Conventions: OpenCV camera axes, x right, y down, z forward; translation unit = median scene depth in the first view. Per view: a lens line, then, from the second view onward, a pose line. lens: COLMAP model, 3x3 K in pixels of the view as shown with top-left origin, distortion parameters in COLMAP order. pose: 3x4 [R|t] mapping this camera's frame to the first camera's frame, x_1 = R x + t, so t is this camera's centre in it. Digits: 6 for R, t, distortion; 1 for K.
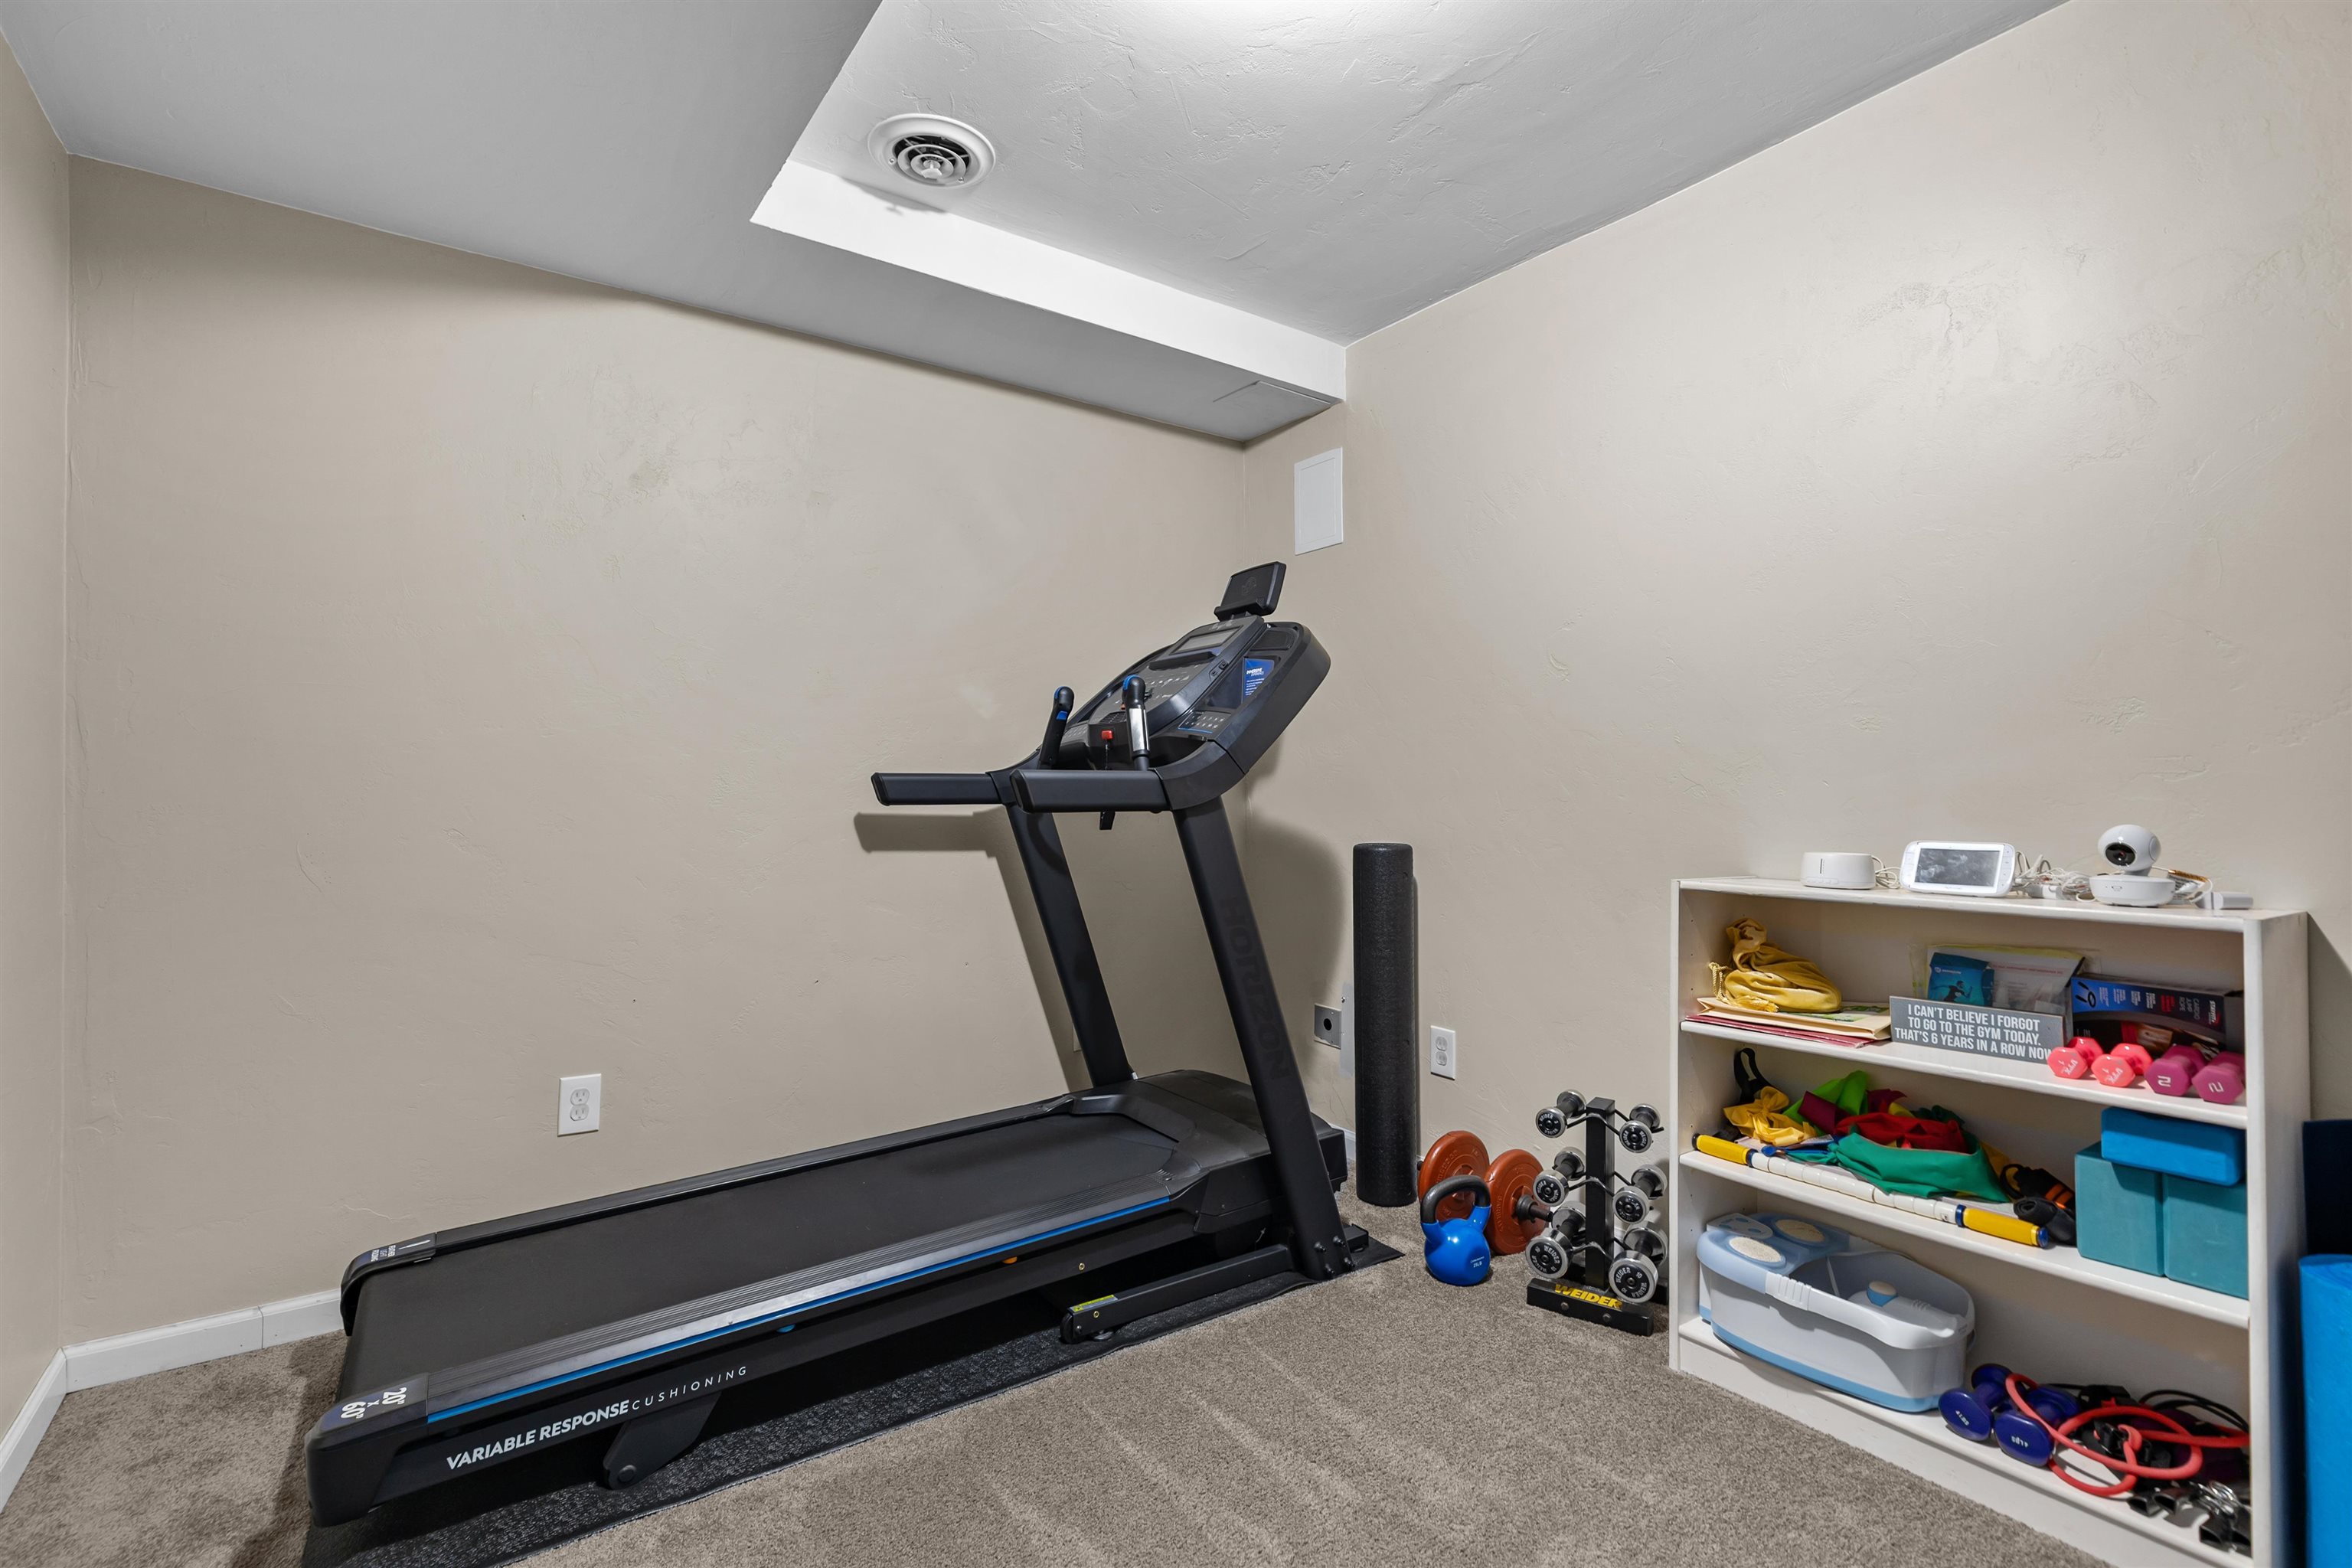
lens RADIAL K [[1068.9, 0, 1171.9], [0, 1068.9, 789.9], [0, 0, 1]] dist [0.010214, -0.002361]
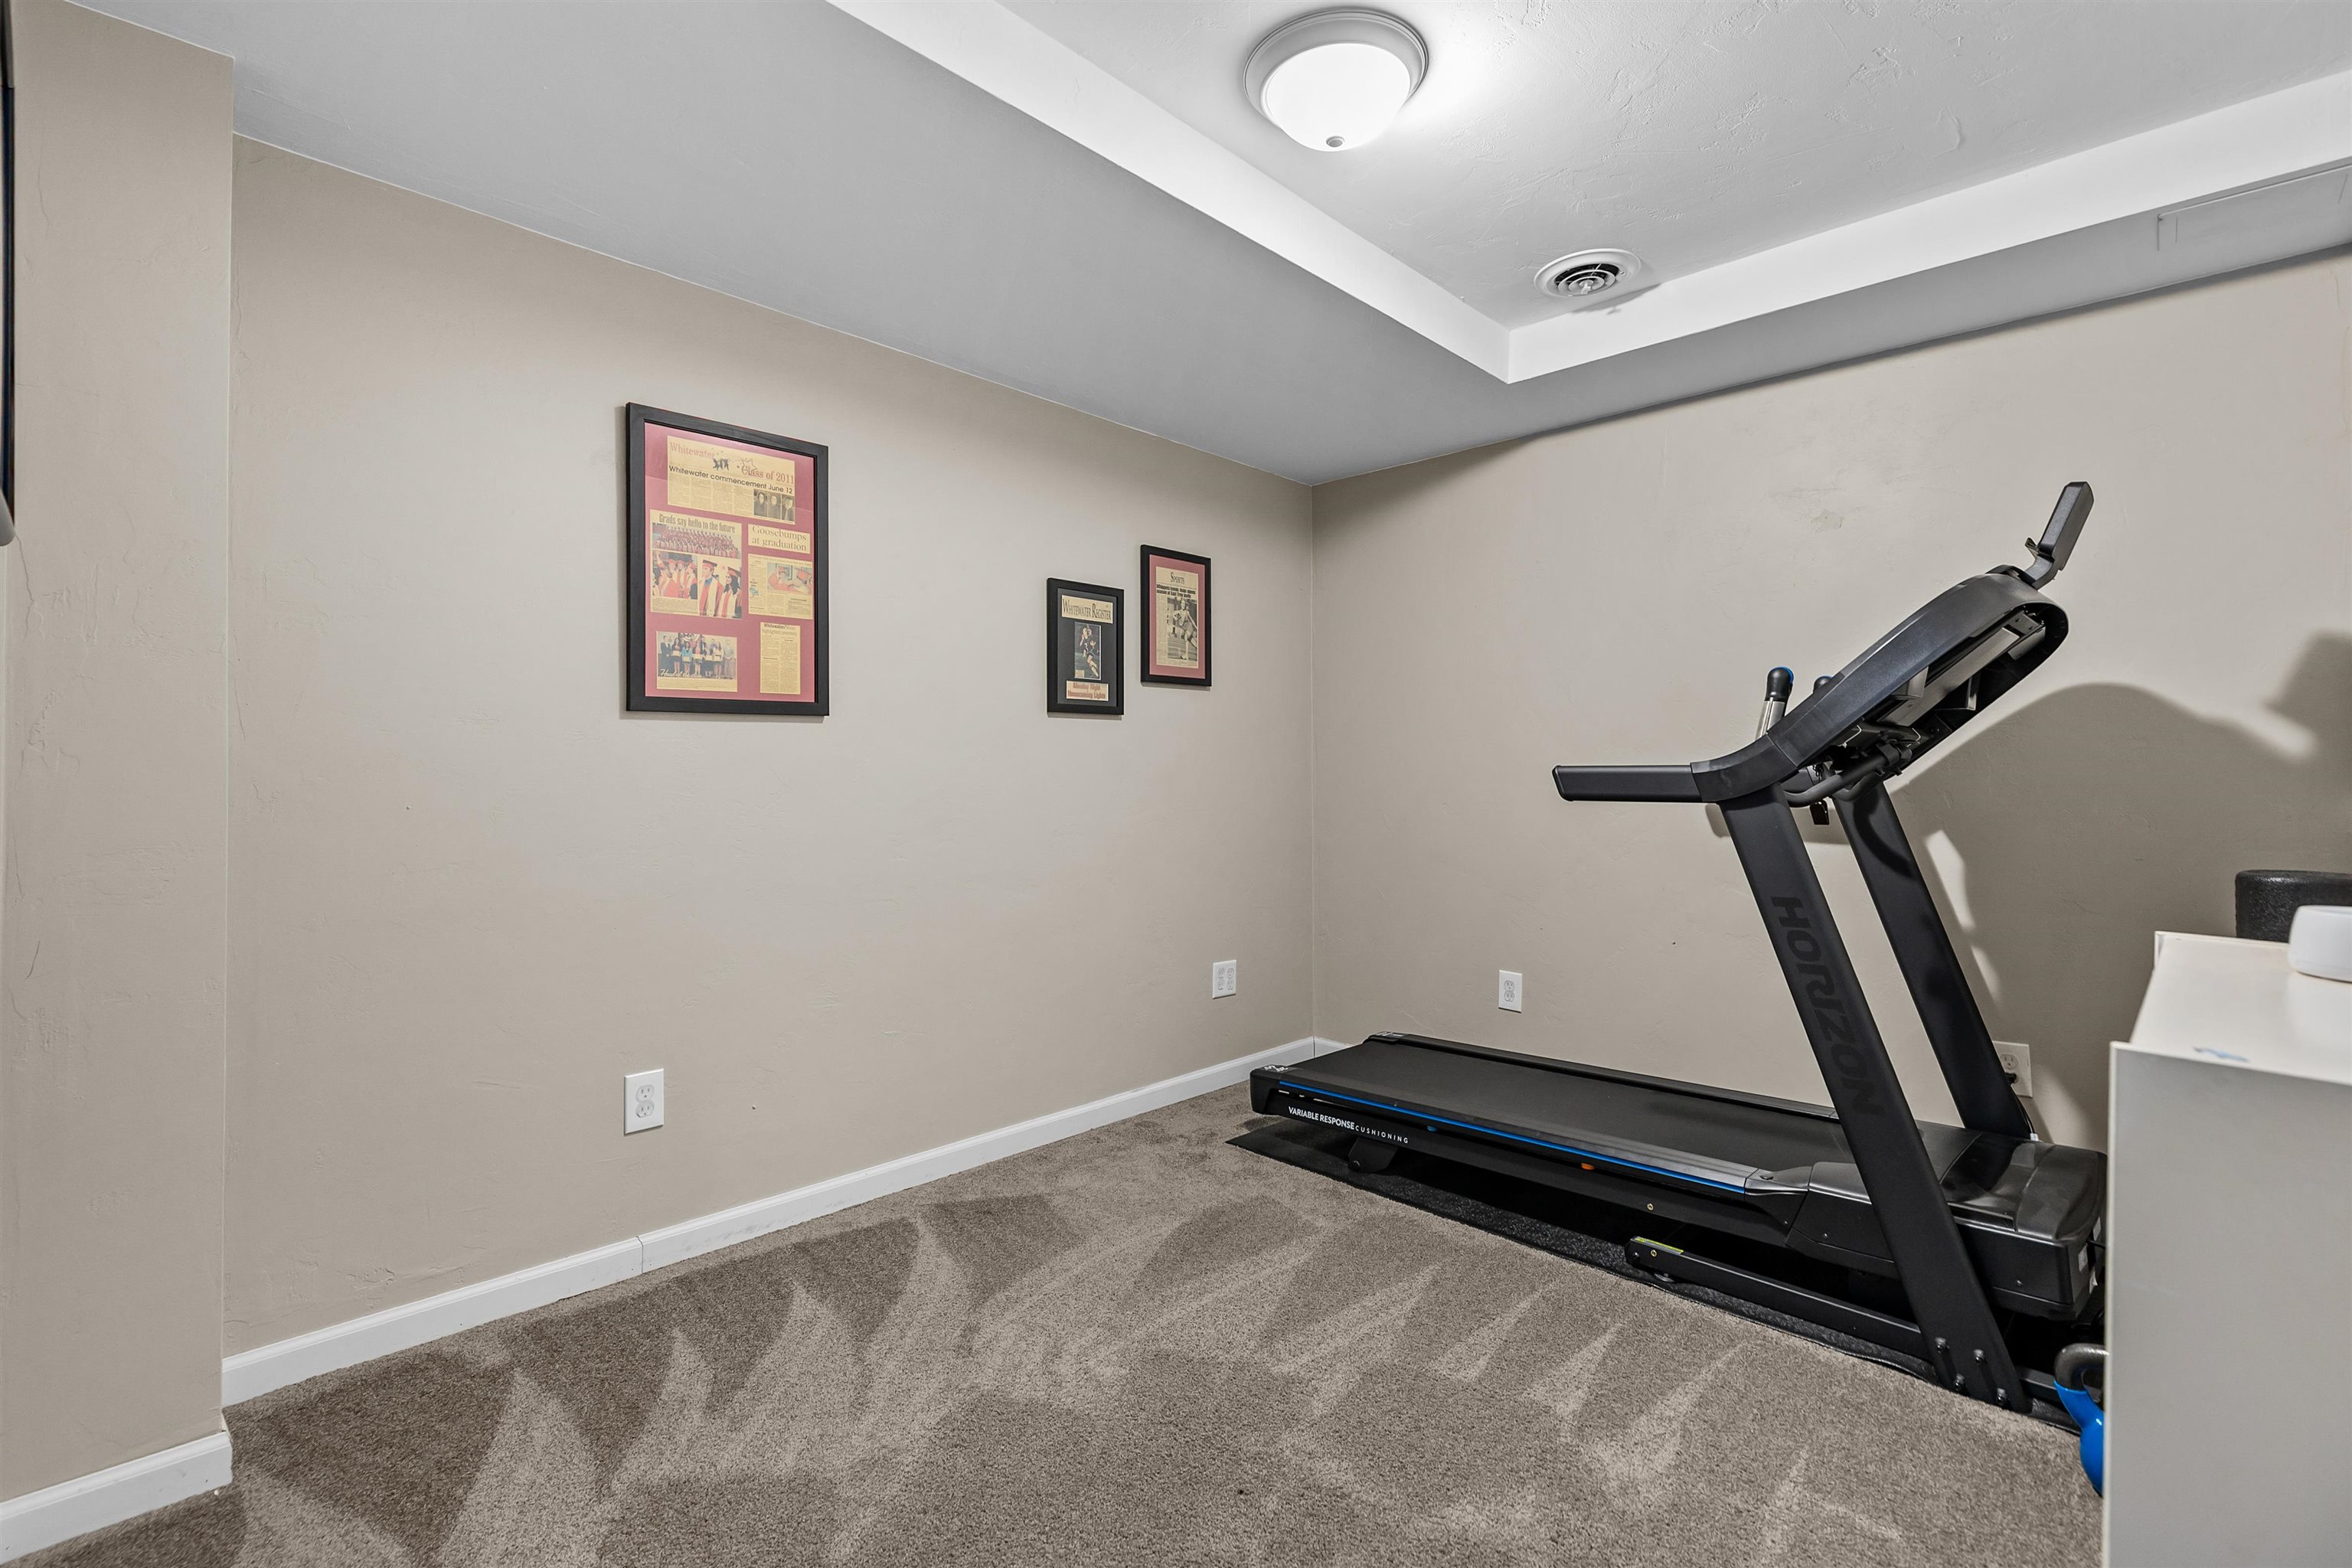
lens RADIAL K [[1068.9, 0, 1170.7], [0, 1068.9, 780.4], [0, 0, 1]] dist [0.010214, -0.002361]
pose [[0.169279, 0.003633, -0.985561, 0.942878], [-0.001782, 0.999993, 0.003380, -0.005152], [0.985566, 0.001184, 0.169285, 0.314970]]
